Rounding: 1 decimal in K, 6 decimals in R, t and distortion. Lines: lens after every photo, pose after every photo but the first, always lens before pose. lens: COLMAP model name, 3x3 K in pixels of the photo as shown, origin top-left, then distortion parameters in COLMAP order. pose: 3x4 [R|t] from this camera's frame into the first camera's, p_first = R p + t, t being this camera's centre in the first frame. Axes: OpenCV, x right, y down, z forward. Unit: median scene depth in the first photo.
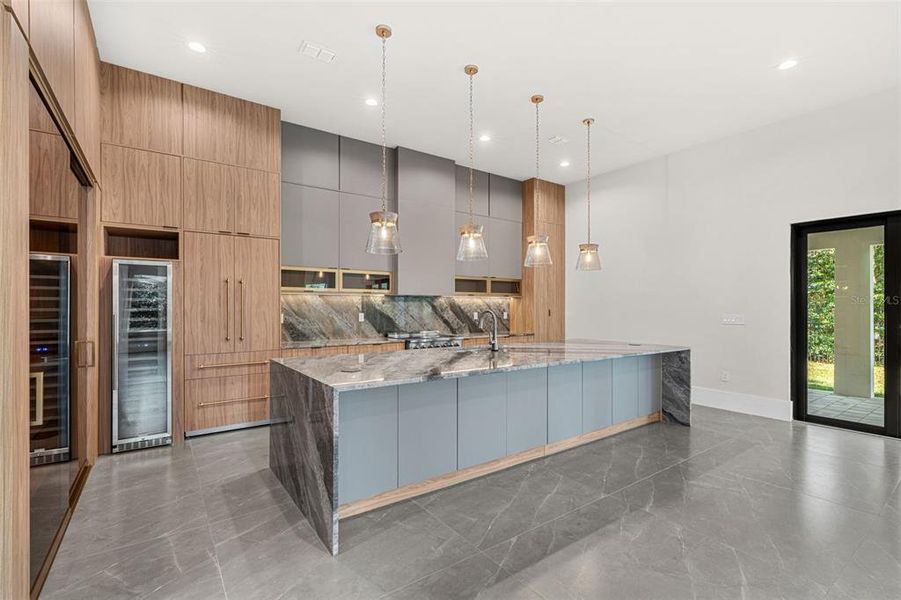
lens RADIAL K [[407.5, 0, 450.6], [0, 407.5, 302.4], [0, 0, 1]] dist [-0.000965, -0.000698]
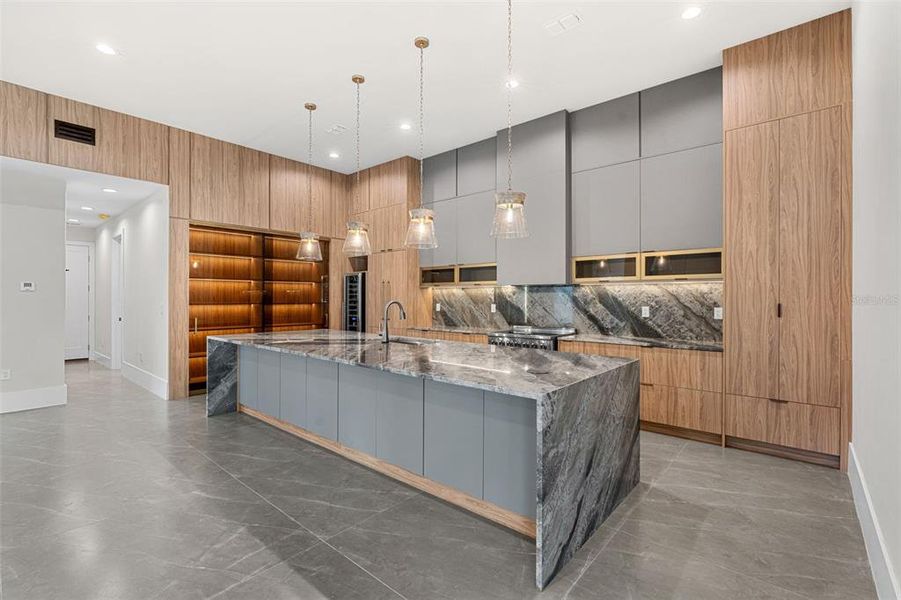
lens RADIAL K [[407.5, 0, 450.8], [0, 407.5, 301.6], [0, 0, 1]] dist [-0.000965, -0.000698]
pose [[0.228565, 0.010322, -0.973474, 0.906497], [0.013945, 0.999806, 0.013876, 0.004337], [0.973429, -0.016747, 0.228376, 0.770738]]
